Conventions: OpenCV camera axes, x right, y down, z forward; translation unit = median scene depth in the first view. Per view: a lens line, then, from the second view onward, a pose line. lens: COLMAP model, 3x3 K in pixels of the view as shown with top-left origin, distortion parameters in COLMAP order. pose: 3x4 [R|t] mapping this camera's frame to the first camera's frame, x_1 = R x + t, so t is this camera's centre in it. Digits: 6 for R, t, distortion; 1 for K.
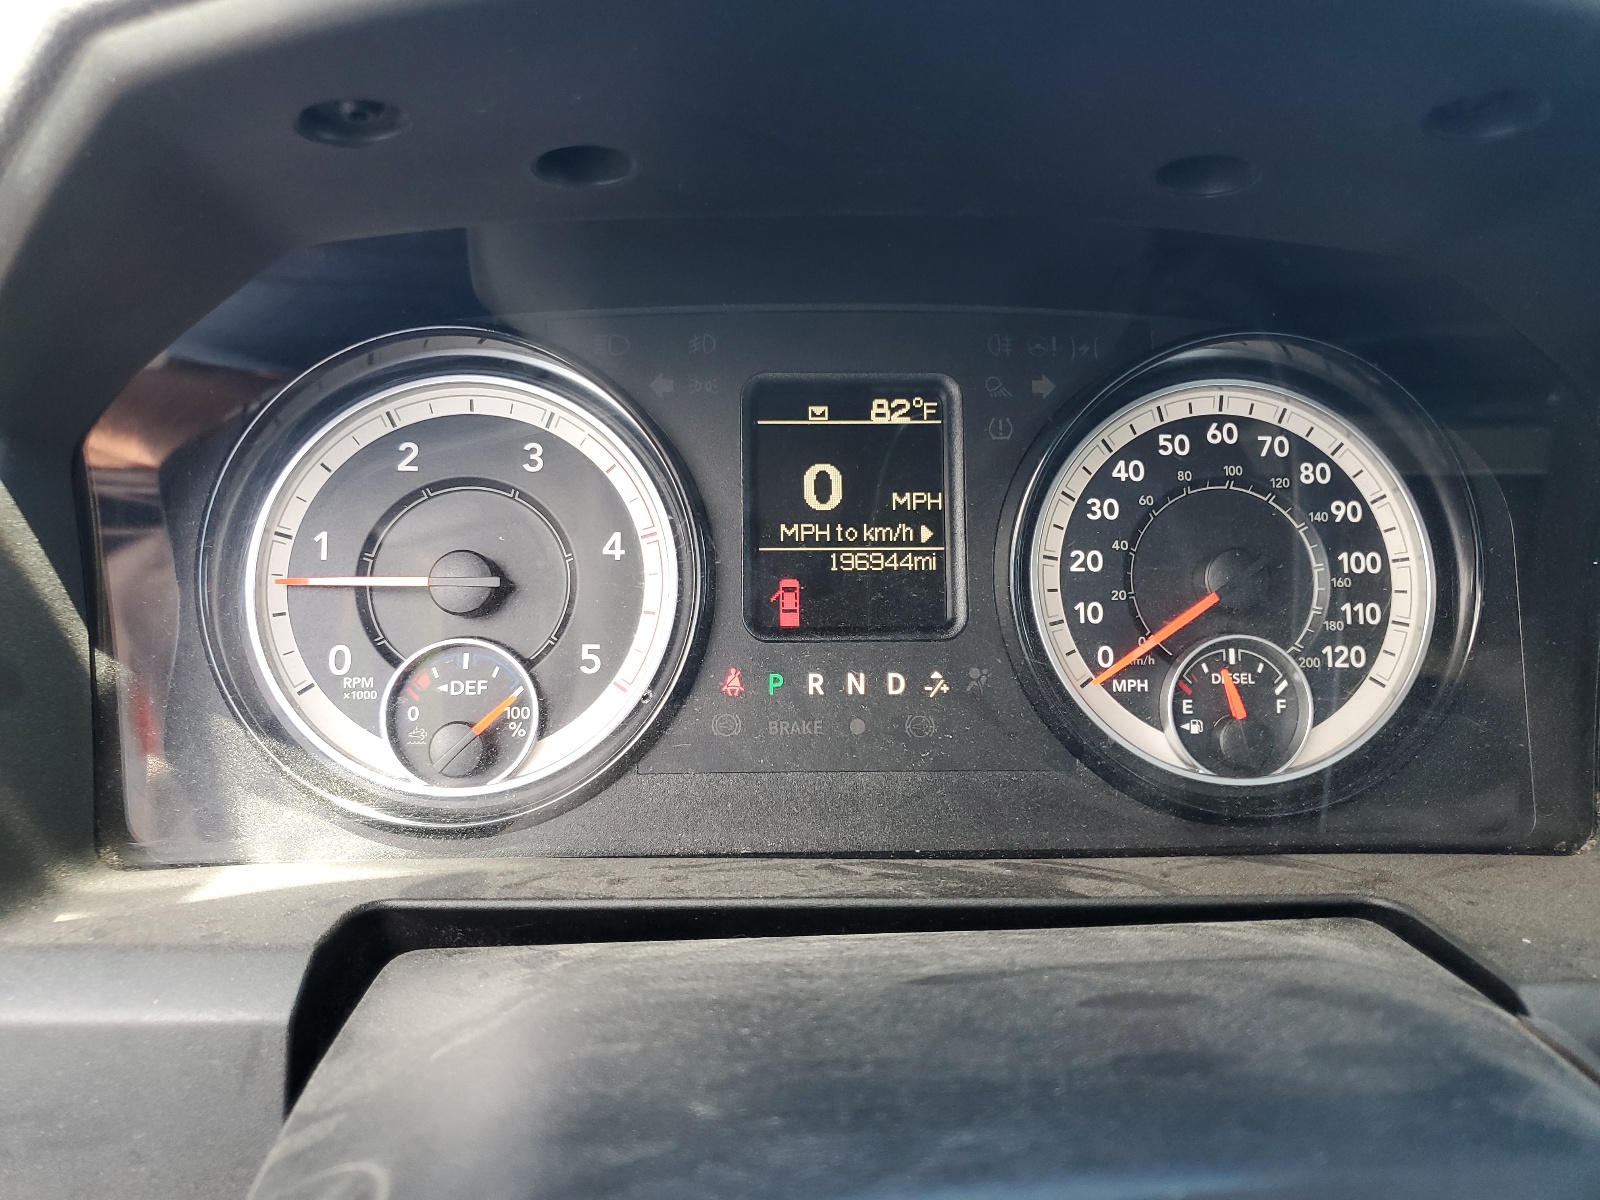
lens RADIAL K [[1243.4, 0, 794.3], [0, 1243.4, 598.4], [0, 0, 1]] dist [0.033501, -0.011349]
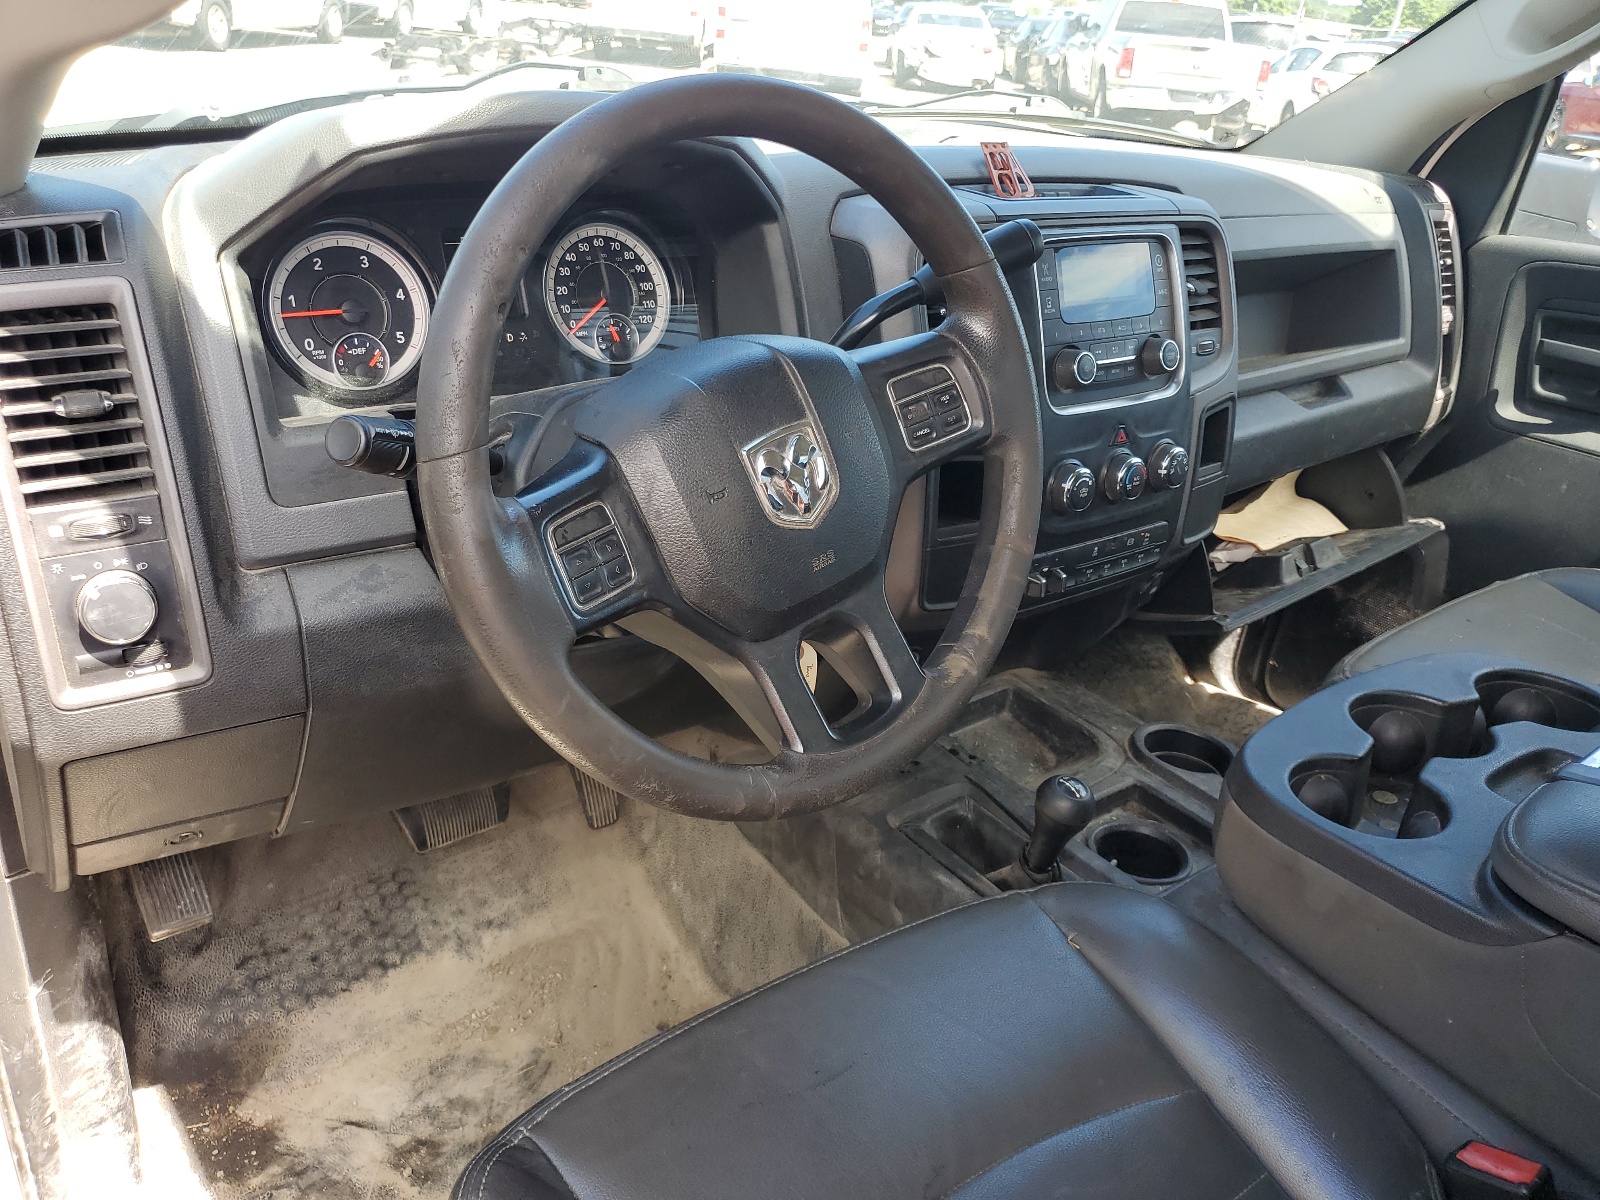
lens RADIAL K [[1243.4, 0, 799.2], [0, 1243.4, 602.4], [0, 0, 1]] dist [0.033501, -0.011349]
pose [[0.834475, -0.191411, 0.516734, -0.926609], [0.092857, 0.973167, 0.210530, 0.114378], [-0.543166, -0.127699, 0.829858, -1.762207]]
